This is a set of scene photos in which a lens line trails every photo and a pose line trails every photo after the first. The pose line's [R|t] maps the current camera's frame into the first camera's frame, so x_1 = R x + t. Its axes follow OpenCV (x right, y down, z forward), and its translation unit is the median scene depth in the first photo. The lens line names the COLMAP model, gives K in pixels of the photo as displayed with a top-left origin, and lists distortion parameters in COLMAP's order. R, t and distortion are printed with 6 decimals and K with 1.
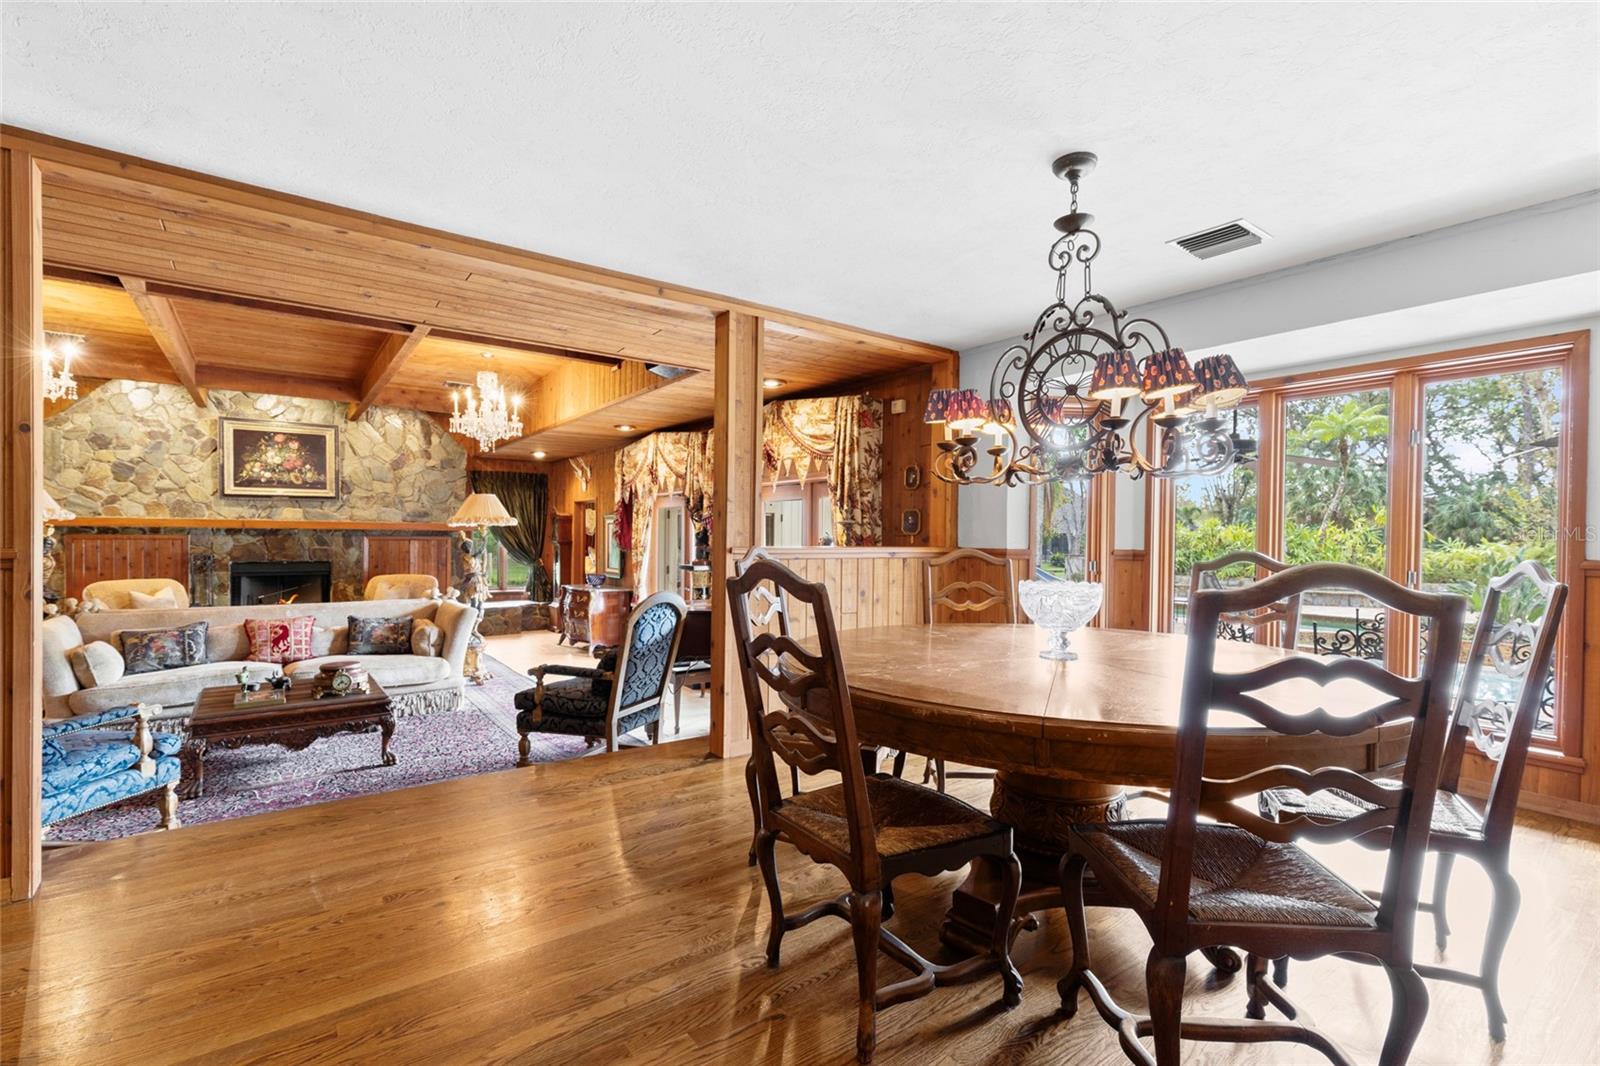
lens RADIAL K [[729.3, 0, 803.0], [0, 729.3, 541.7], [0, 0, 1]] dist [0.004402, 0.000794]
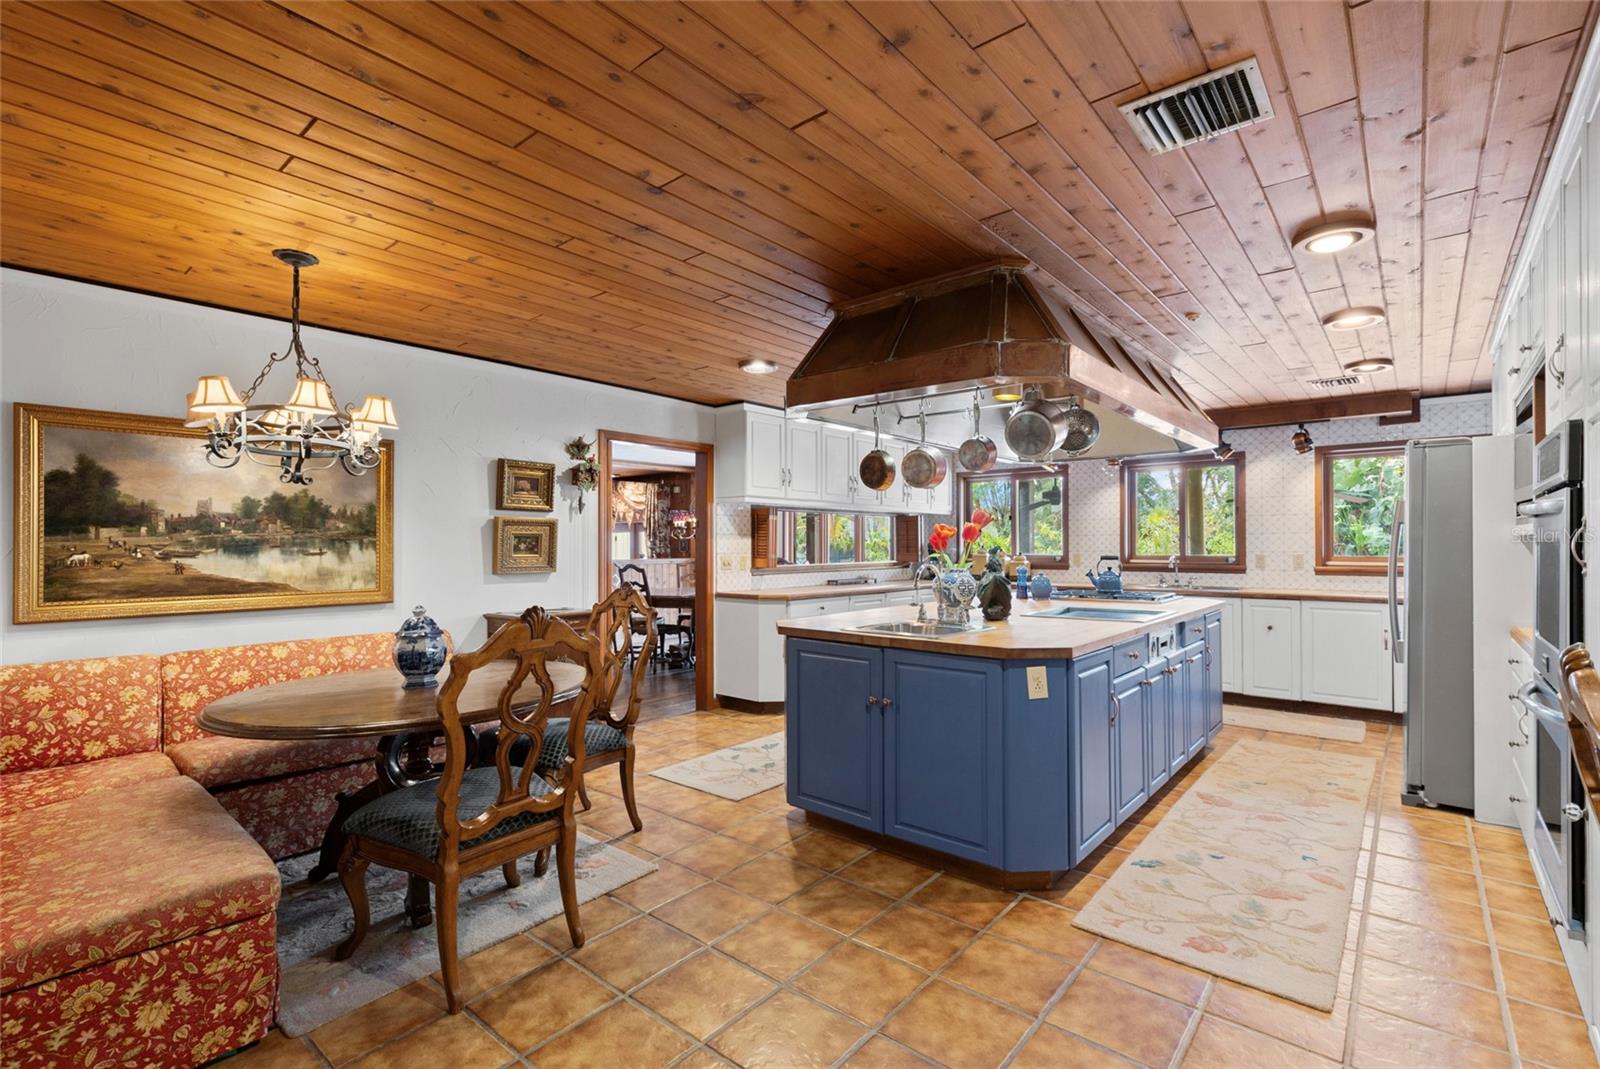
lens RADIAL K [[729.3, 0, 792.1], [0, 729.3, 538.1], [0, 0, 1]] dist [0.004402, 0.000794]
pose [[0.971433, -0.012910, 0.236963, -0.043364], [0.014311, 0.999889, -0.004192, -0.034516], [-0.236883, 0.007463, 0.971510, -1.053770]]
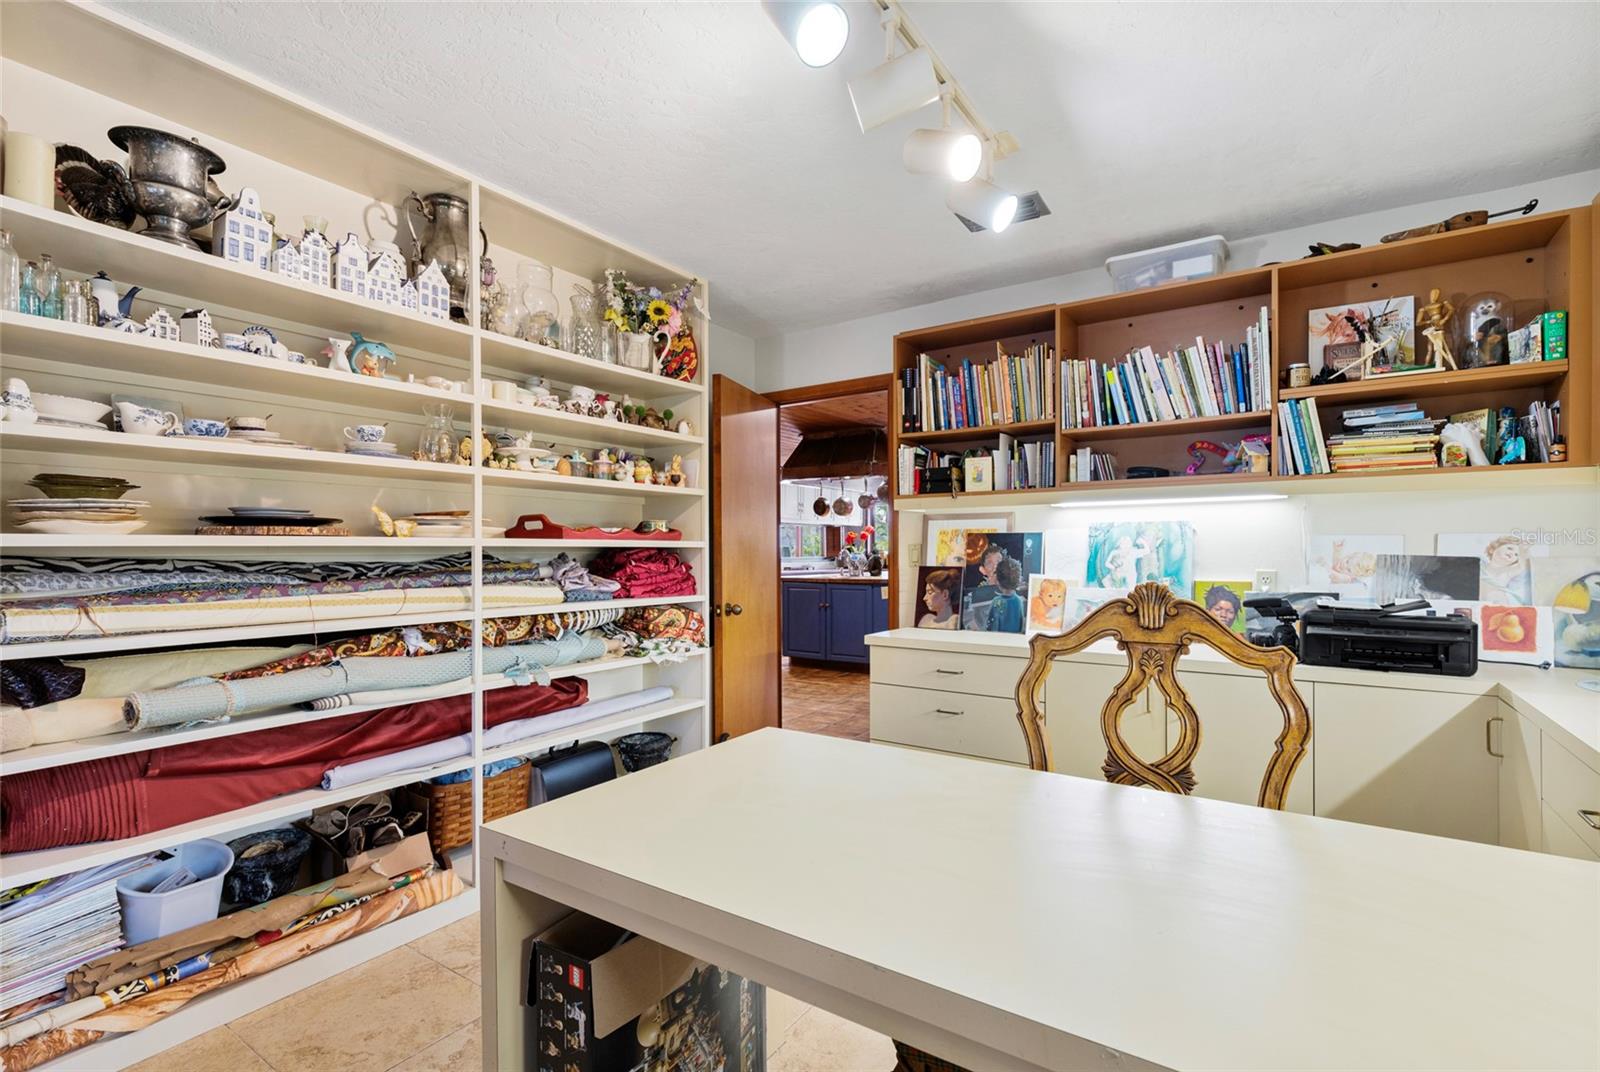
lens RADIAL K [[729.3, 0, 799.0], [0, 729.3, 541.2], [0, 0, 1]] dist [0.004402, 0.000794]
pose [[0.938155, -0.011811, 0.346013, -0.853743], [0.014310, 0.999887, -0.004671, -0.009109], [-0.345919, 0.009333, 0.938218, -2.918127]]
